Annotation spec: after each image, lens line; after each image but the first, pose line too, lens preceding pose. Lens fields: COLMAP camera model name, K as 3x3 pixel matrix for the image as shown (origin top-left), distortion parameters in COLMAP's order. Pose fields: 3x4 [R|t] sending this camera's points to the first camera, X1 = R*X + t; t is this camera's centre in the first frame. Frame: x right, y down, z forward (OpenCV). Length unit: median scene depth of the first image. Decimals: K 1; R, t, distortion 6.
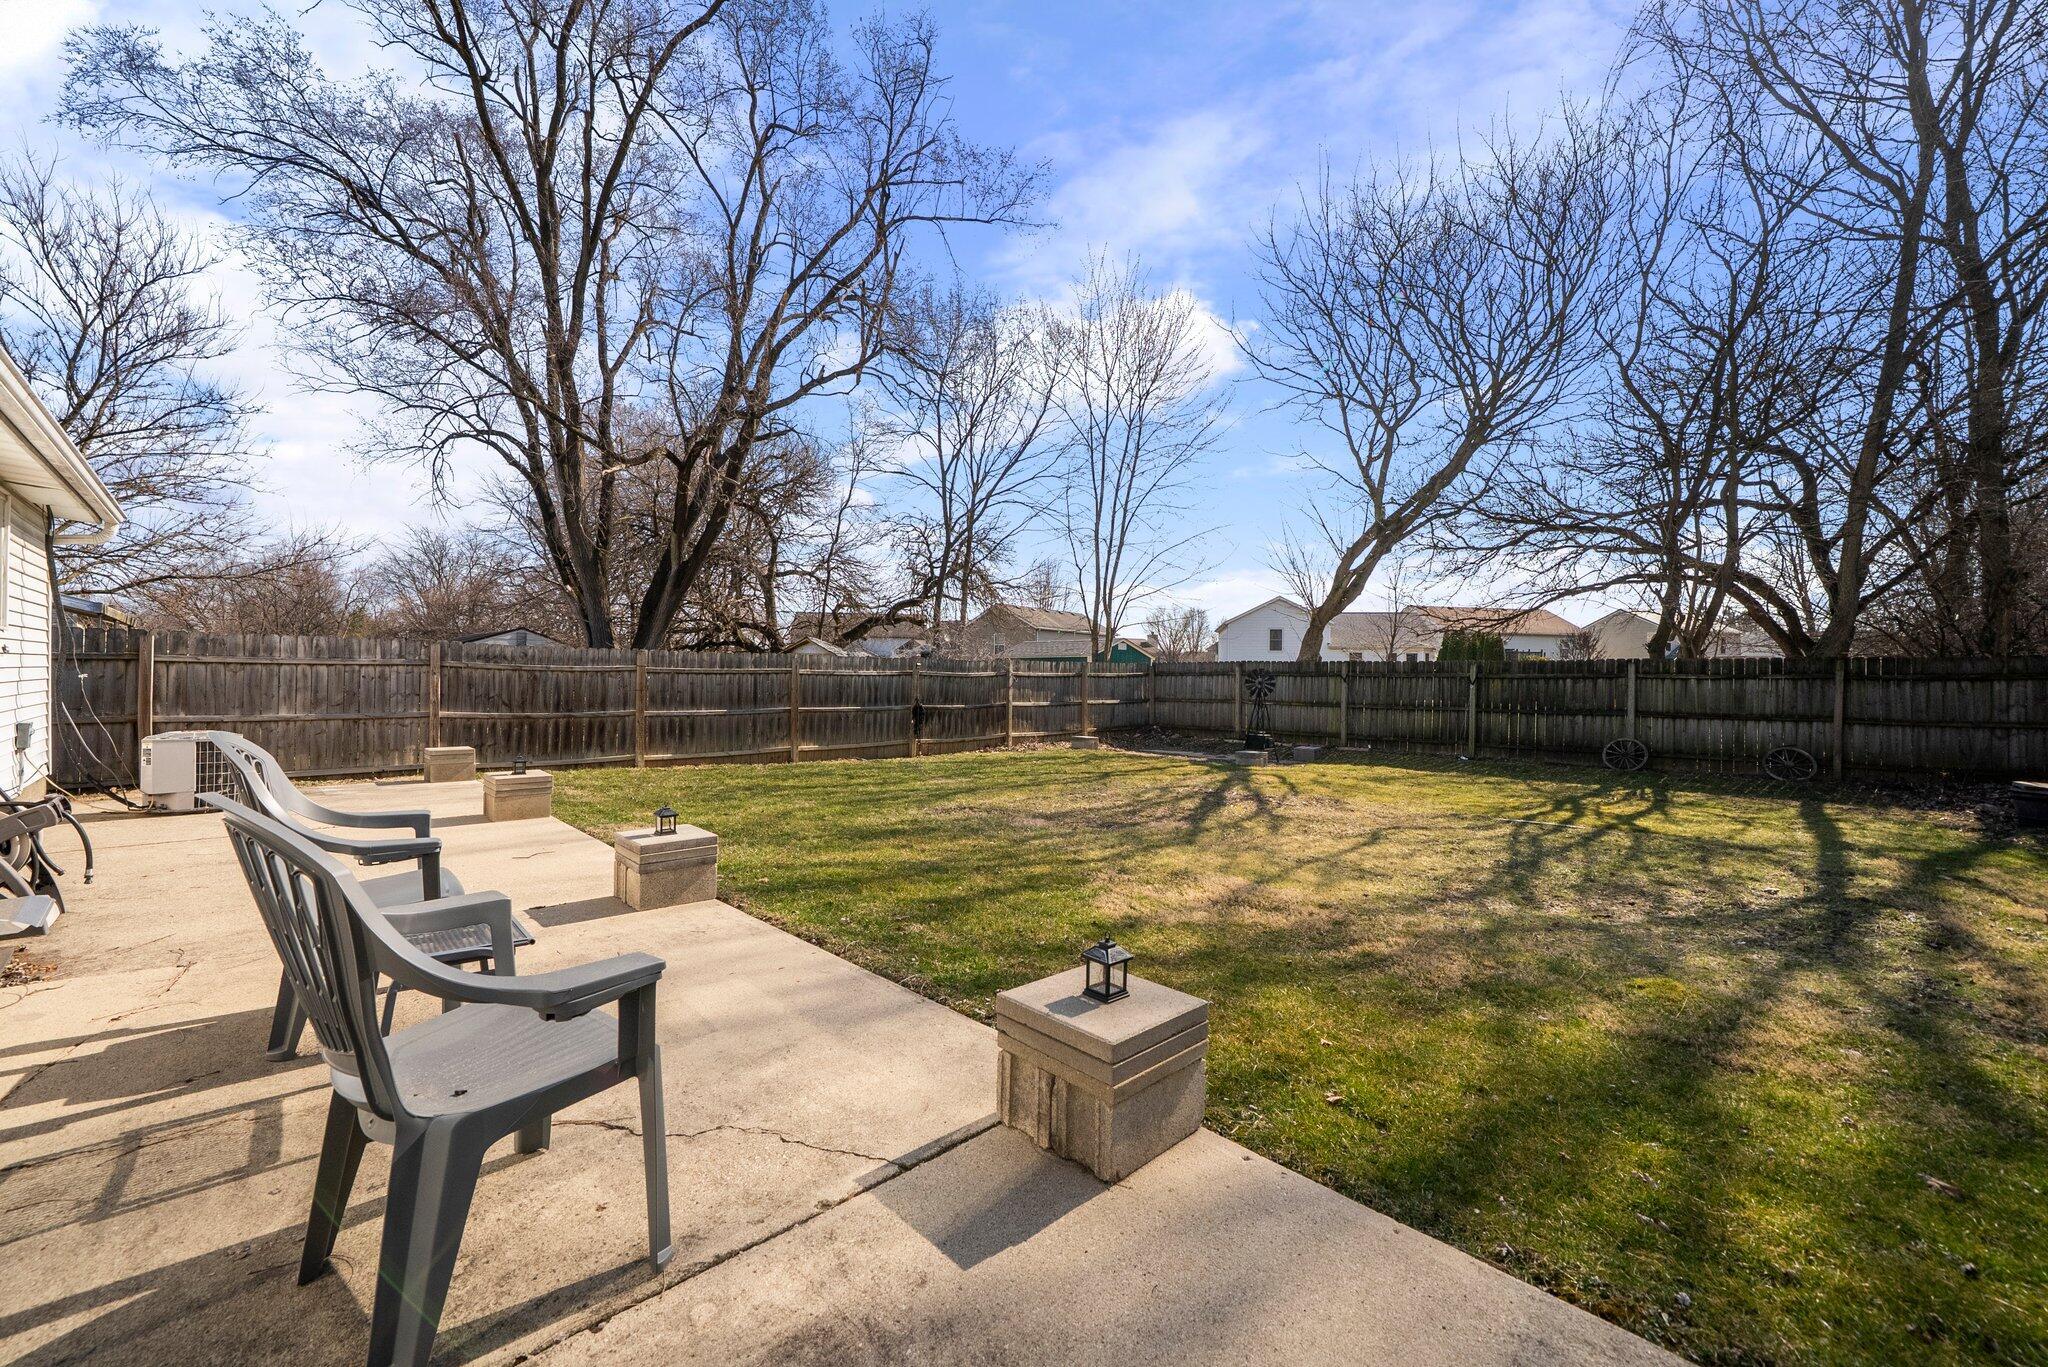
lens RADIAL K [[831.1, 0, 1024.0], [0, 831.1, 683.5], [0, 0, 1]] dist [-0.000704, 0.000457]
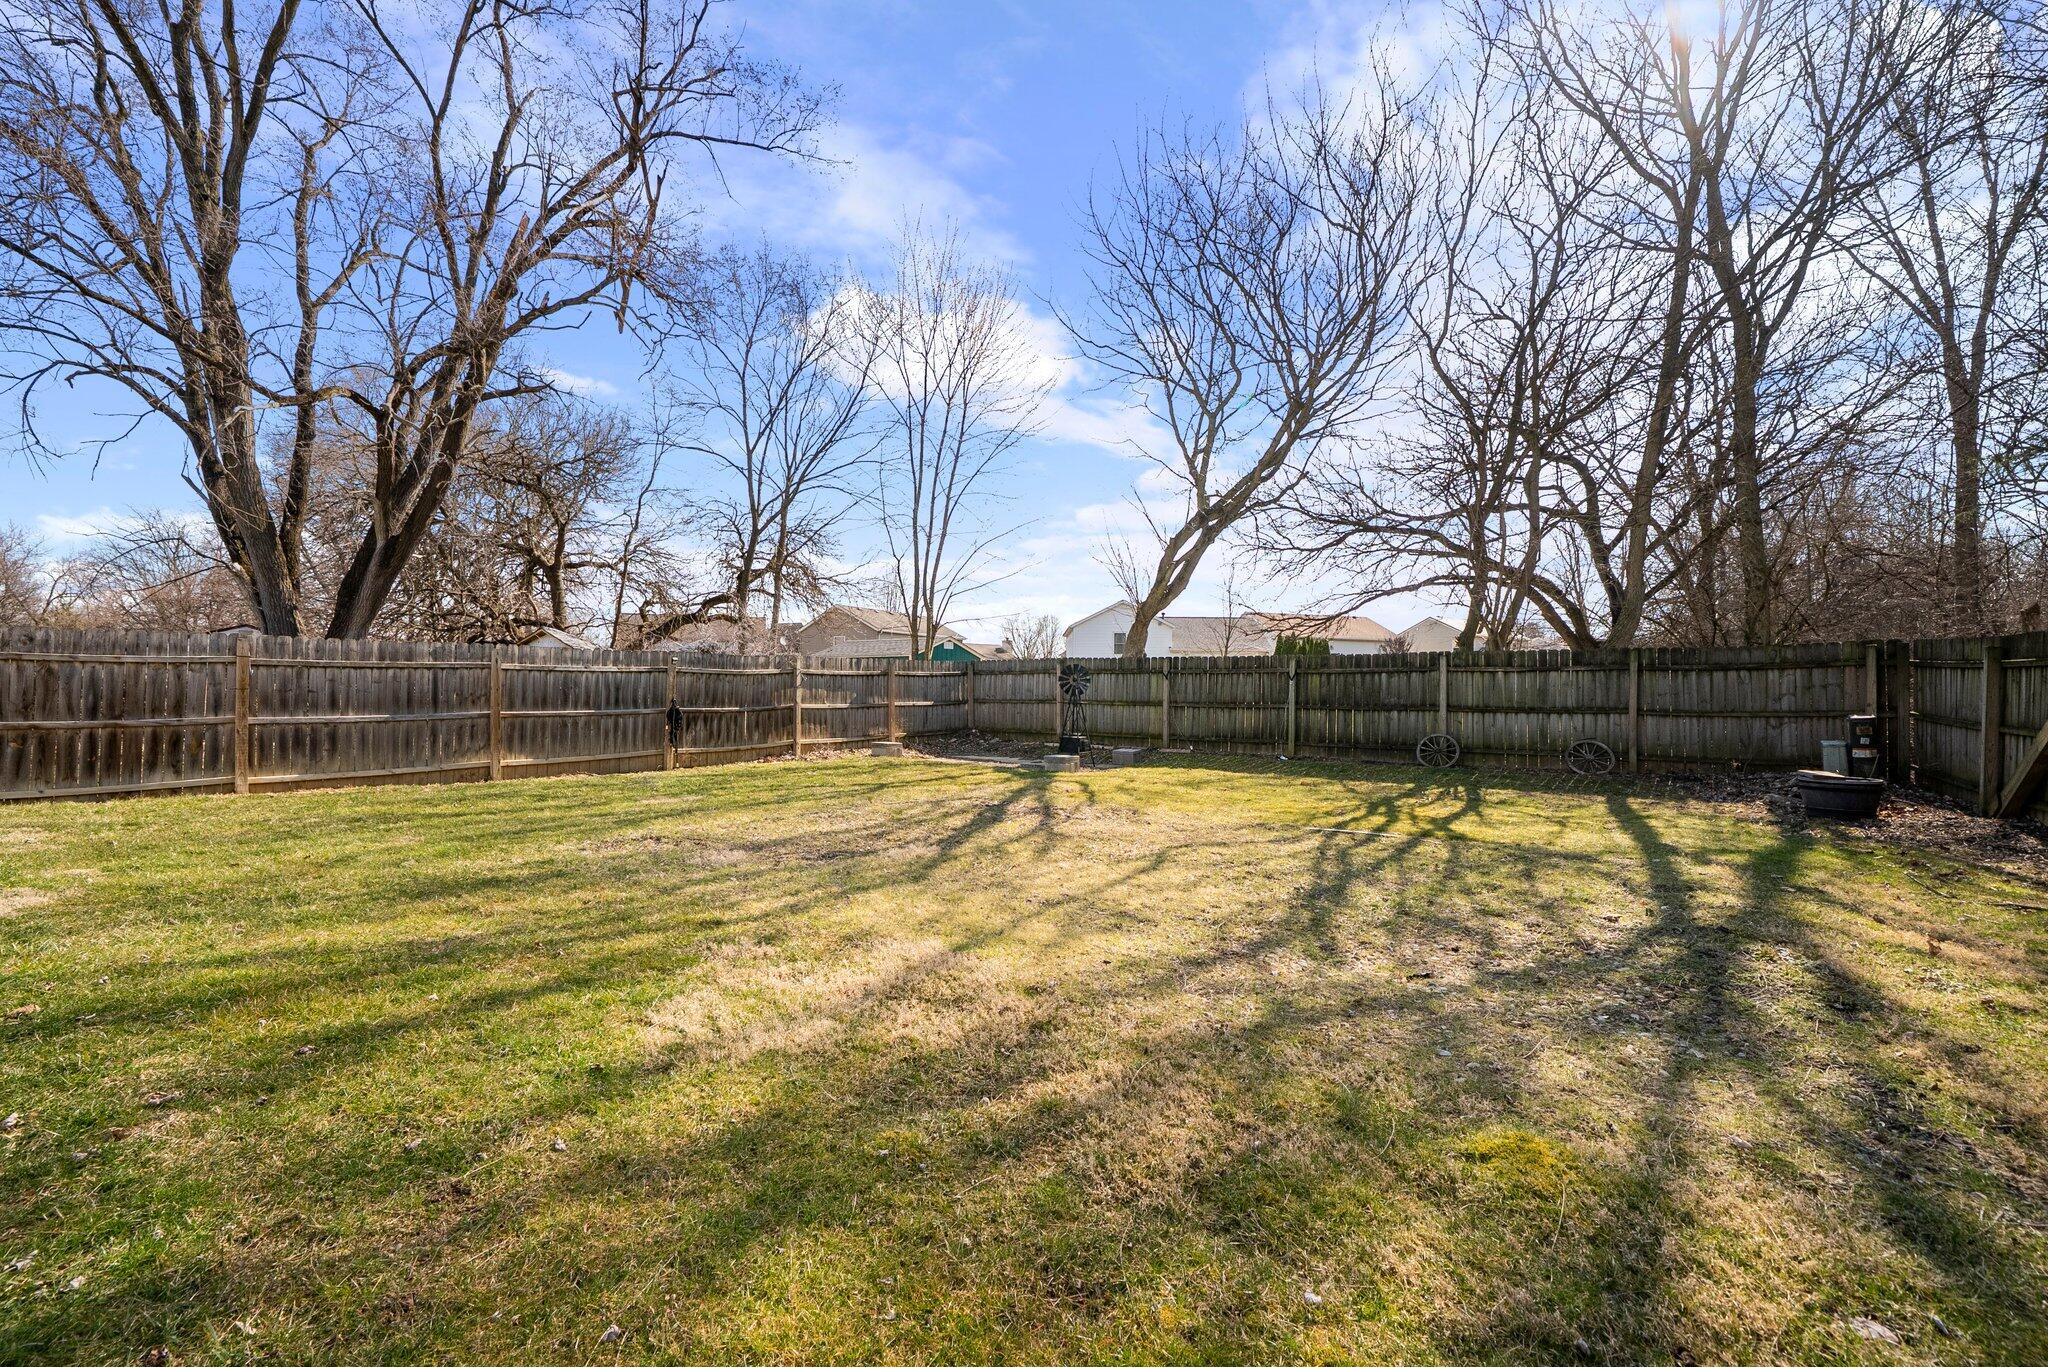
lens RADIAL K [[844.6, 0, 1024.0], [0, 844.6, 683.5], [0, 0, 1]] dist [0.001185, -0.000249]
pose [[0.984833, -0.005023, 0.173431, 0.075668], [0.006270, 0.999958, -0.006644, 0.010028], [-0.173391, 0.007631, 0.984824, 0.109305]]
